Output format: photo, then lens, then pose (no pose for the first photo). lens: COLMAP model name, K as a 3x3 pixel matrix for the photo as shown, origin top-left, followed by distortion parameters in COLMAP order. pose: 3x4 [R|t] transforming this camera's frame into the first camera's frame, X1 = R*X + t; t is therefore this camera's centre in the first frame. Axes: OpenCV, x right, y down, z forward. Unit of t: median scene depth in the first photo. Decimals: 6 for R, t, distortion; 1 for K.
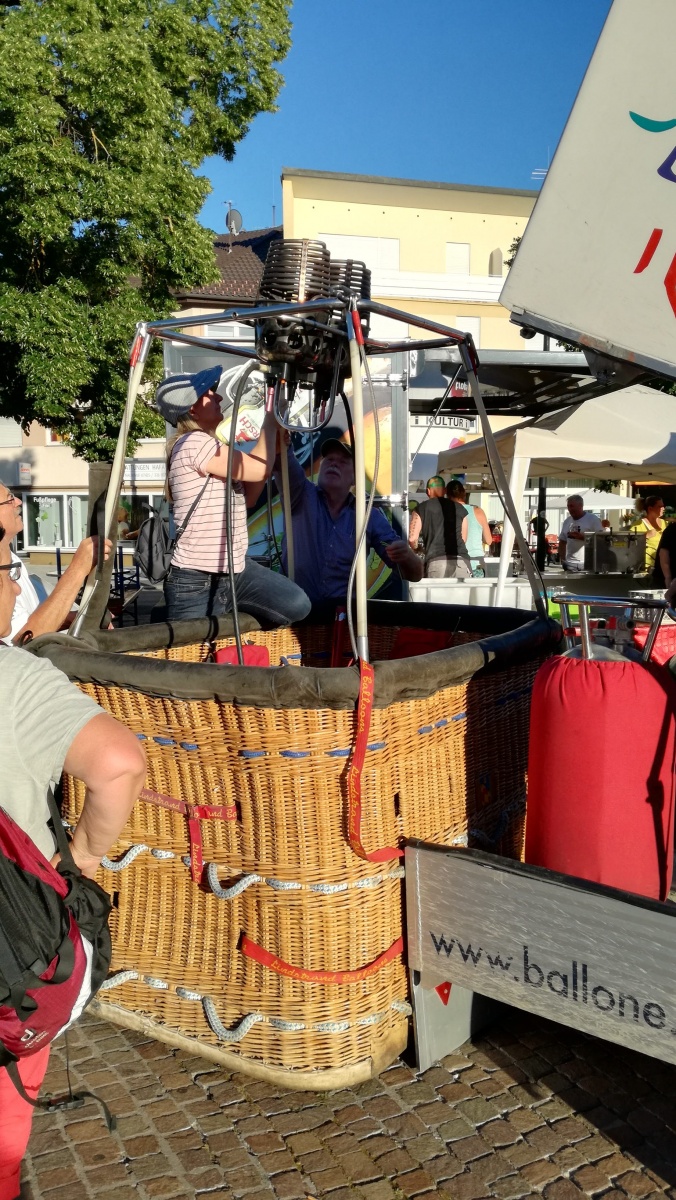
lens RADIAL K [[950.8, 0, 338.6], [0, 950.8, 600.3], [0, 0, 1]] dist [0.023935, -0.007598]
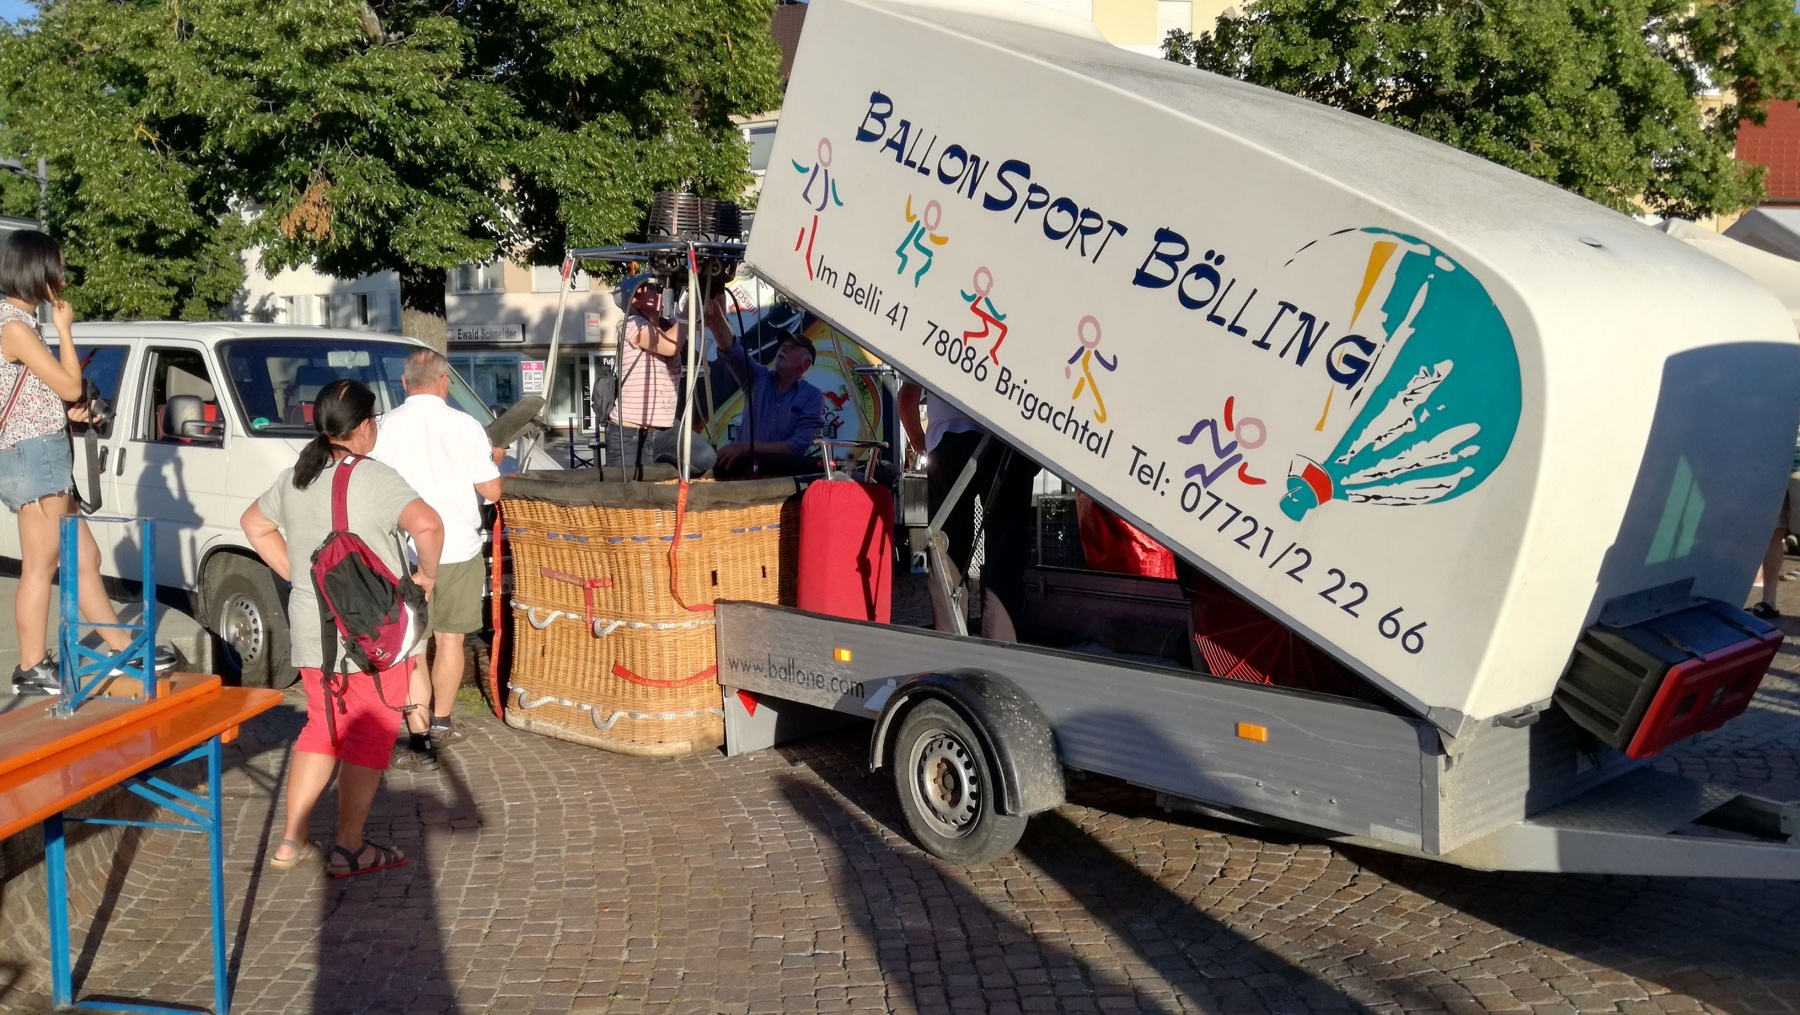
lens RADIAL K [[1459.6, 0, 900.0], [0, 1459.6, 504.3], [0, 0, 1]] dist [0.077920, 0.002037]
pose [[0.991651, 0.005909, -0.128818, 0.626070], [-0.006350, 0.999975, -0.003008, 0.098822], [0.128797, 0.003800, 0.991664, -1.214739]]
